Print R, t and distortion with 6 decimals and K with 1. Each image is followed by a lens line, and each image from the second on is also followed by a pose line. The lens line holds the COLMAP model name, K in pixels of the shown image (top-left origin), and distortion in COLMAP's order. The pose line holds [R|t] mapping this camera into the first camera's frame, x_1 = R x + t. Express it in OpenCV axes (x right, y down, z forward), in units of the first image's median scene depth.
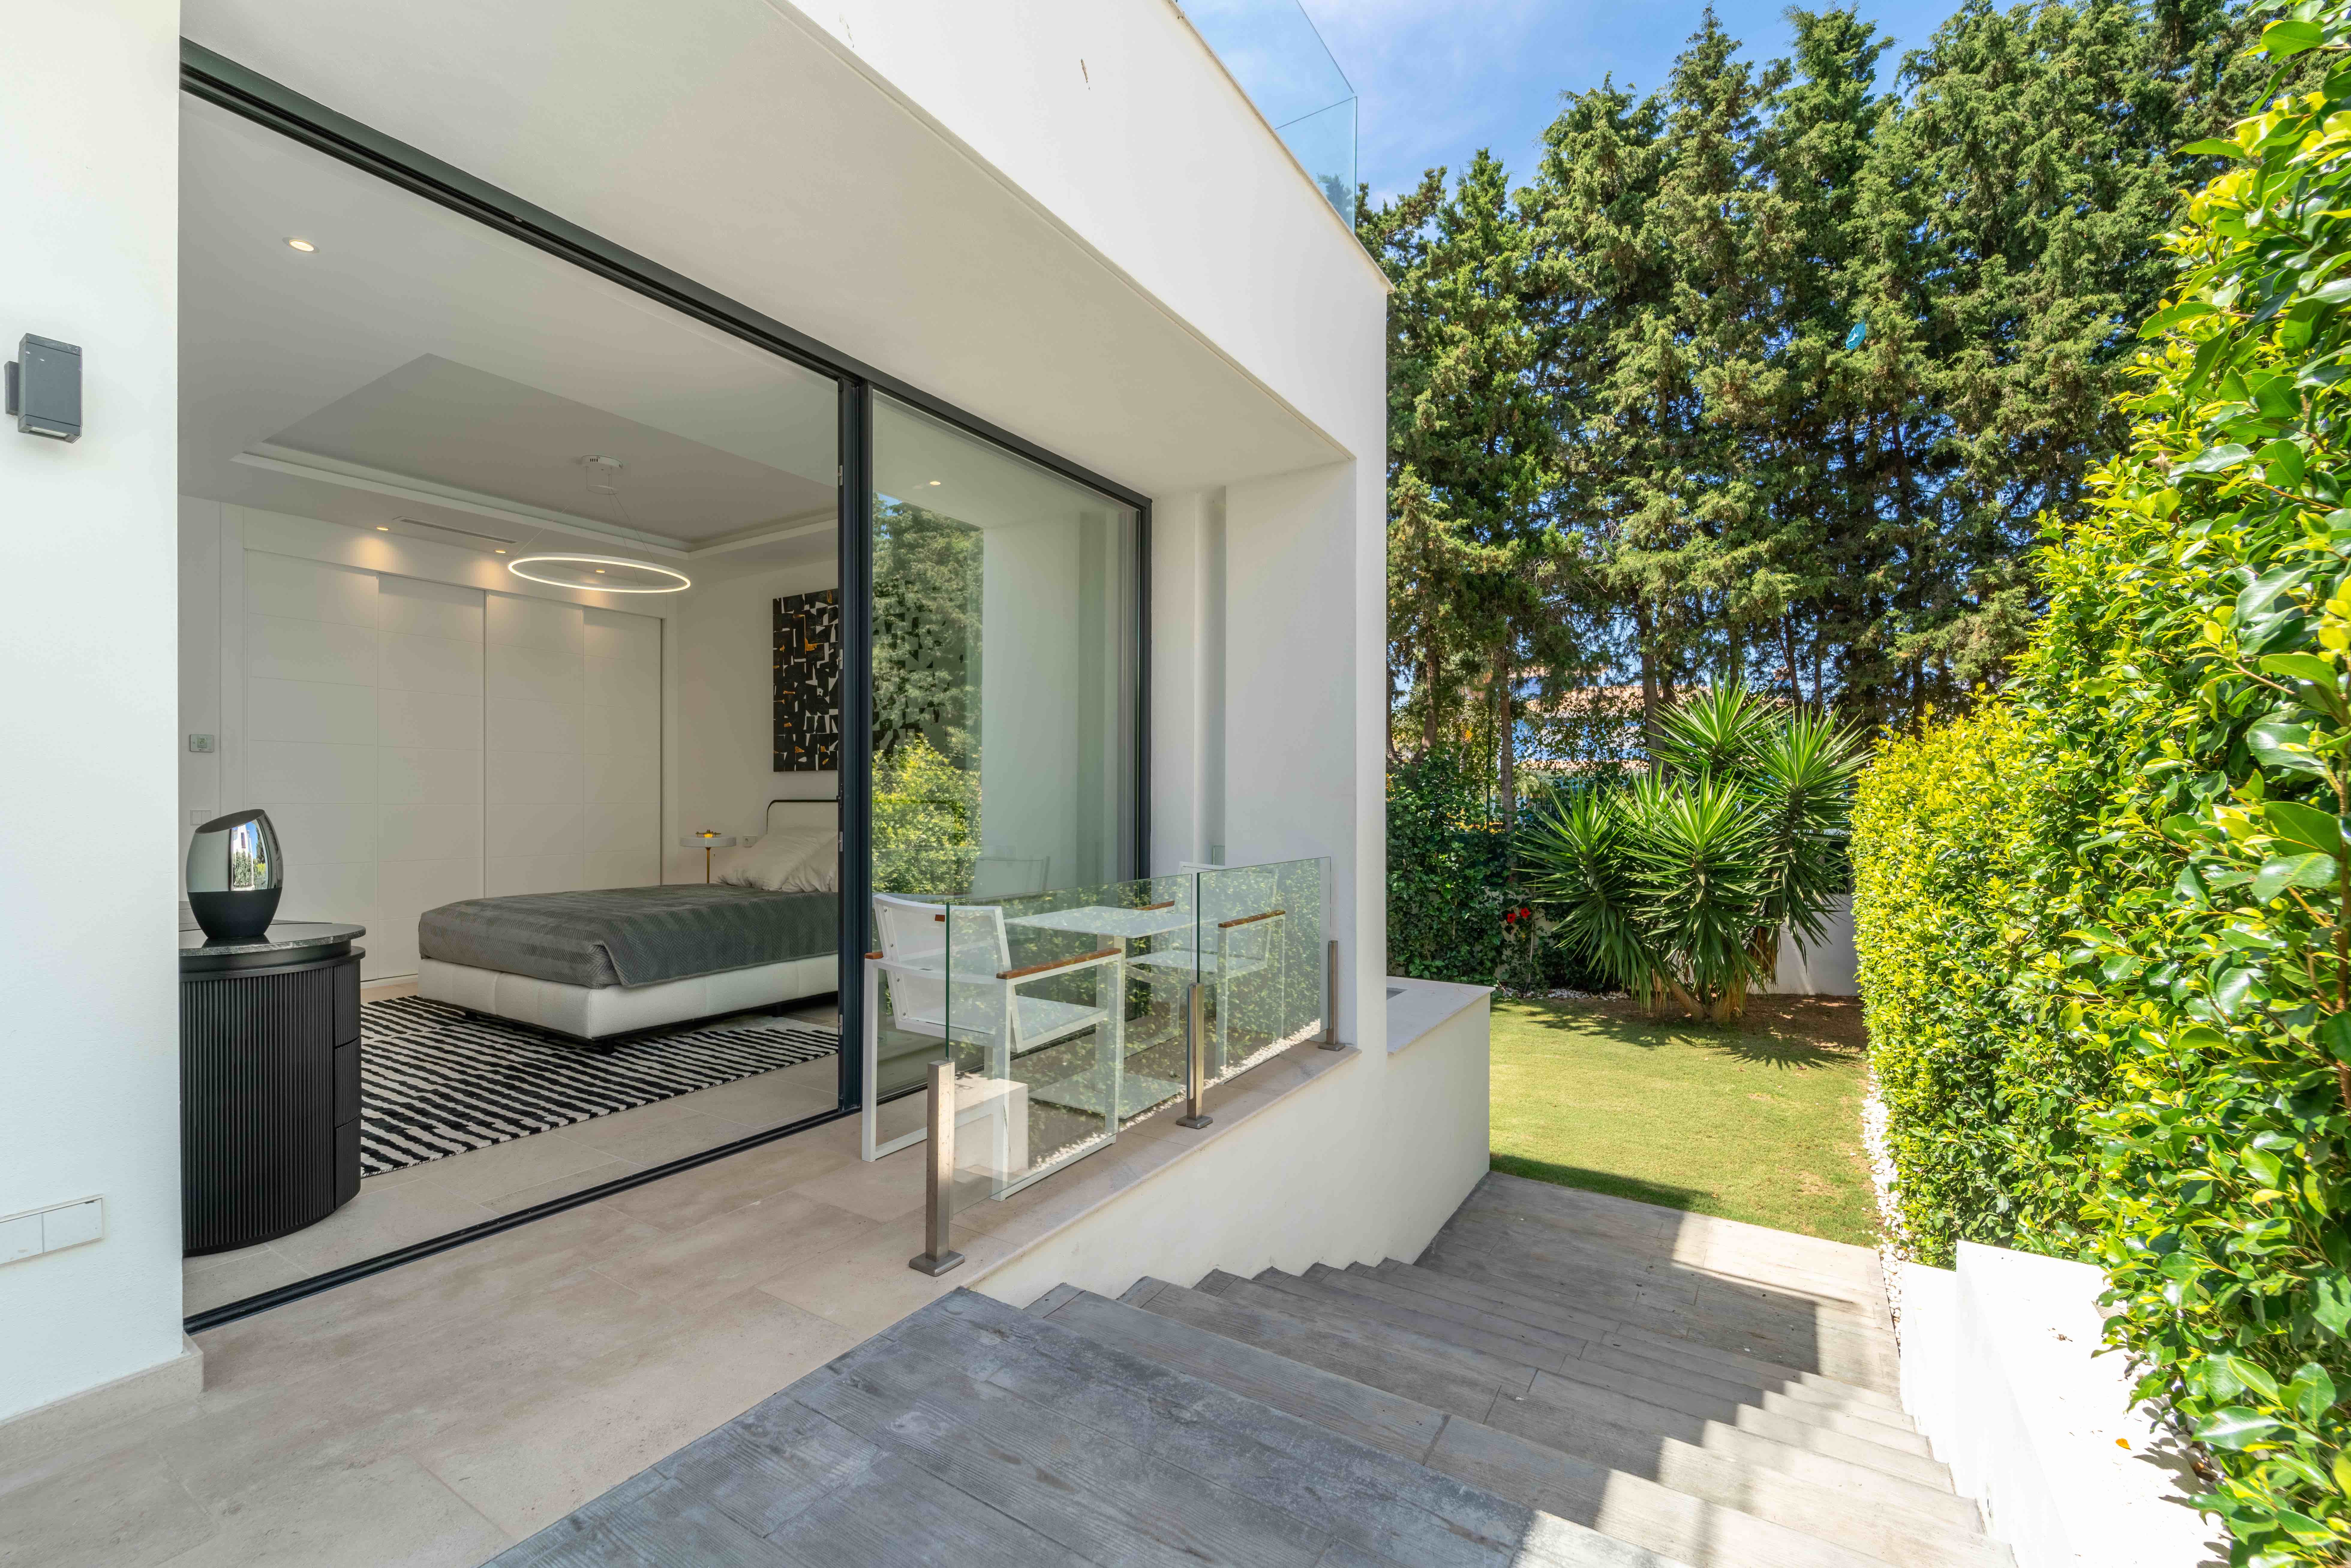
lens RADIAL K [[965.4, 0, 1167.1], [0, 965.4, 796.8], [0, 0, 1]] dist [0.001213, -0.001002]
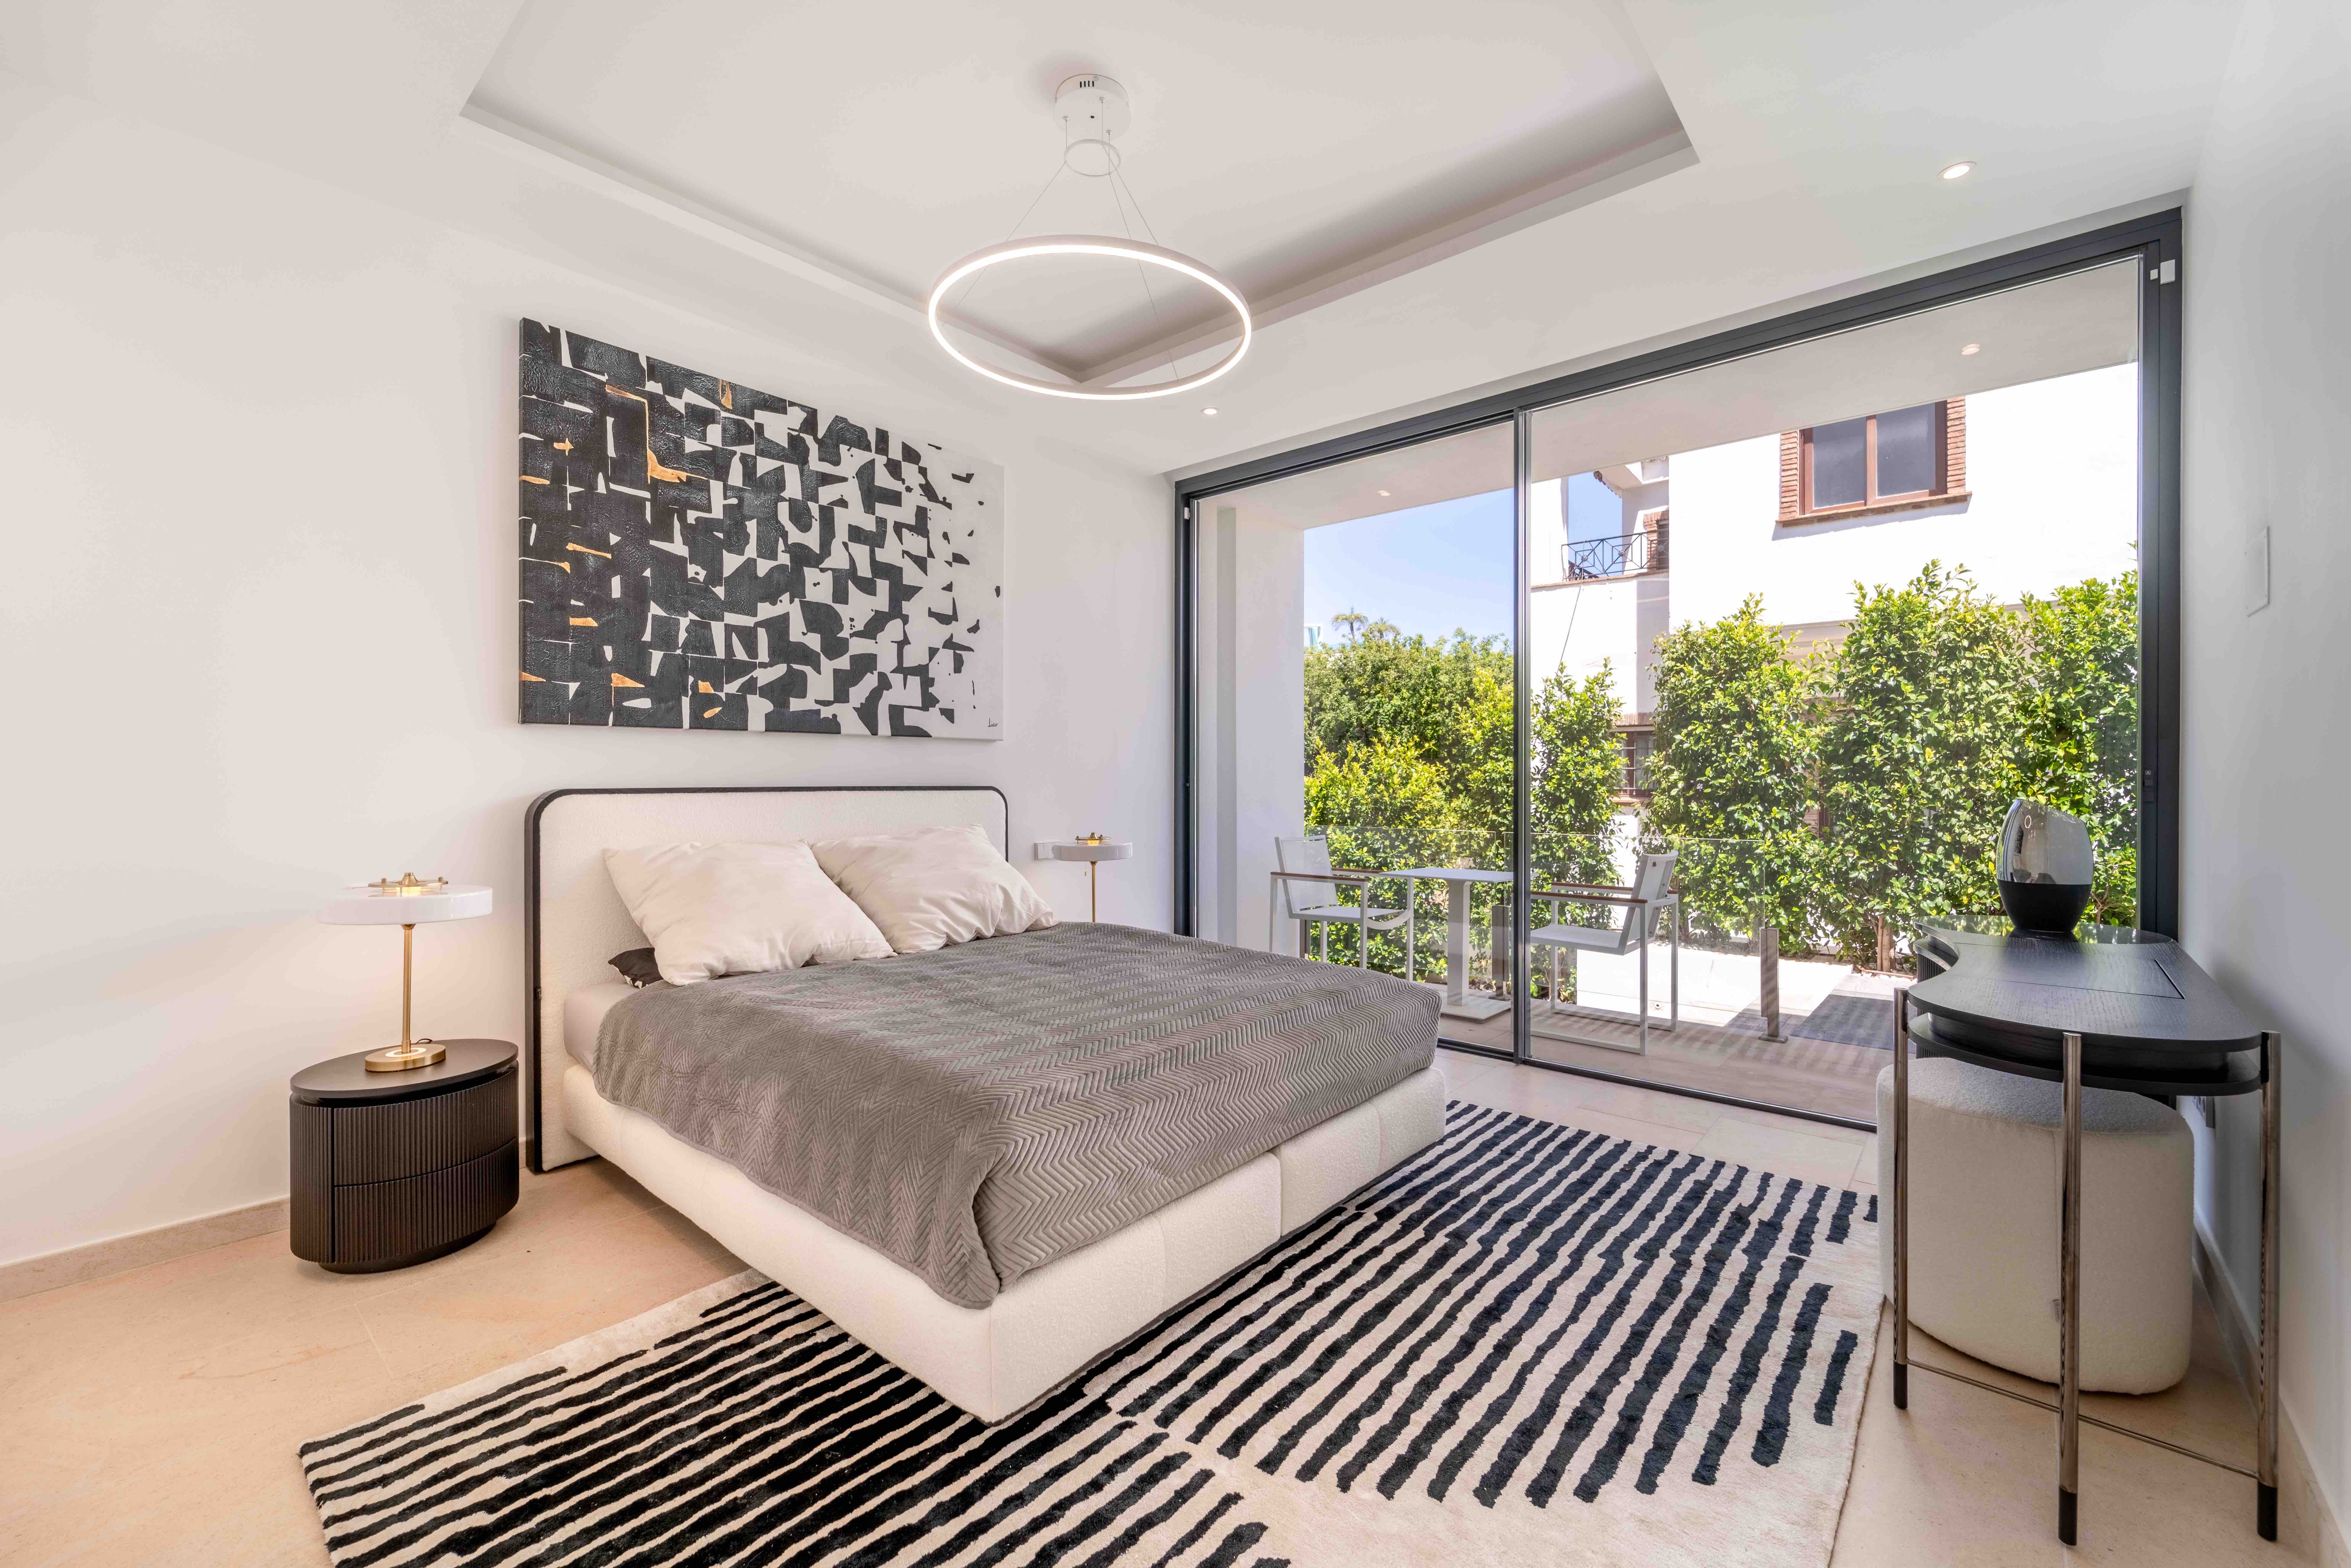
lens RADIAL K [[965.4, 0, 1162.4], [0, 965.4, 780.7], [0, 0, 1]] dist [0.001213, -0.001002]
pose [[0.159821, 0.001067, 0.987145, -0.824620], [0.001161, 0.999999, -0.001269, 0.000434], [-0.987145, 0.001349, 0.159819, 0.688004]]
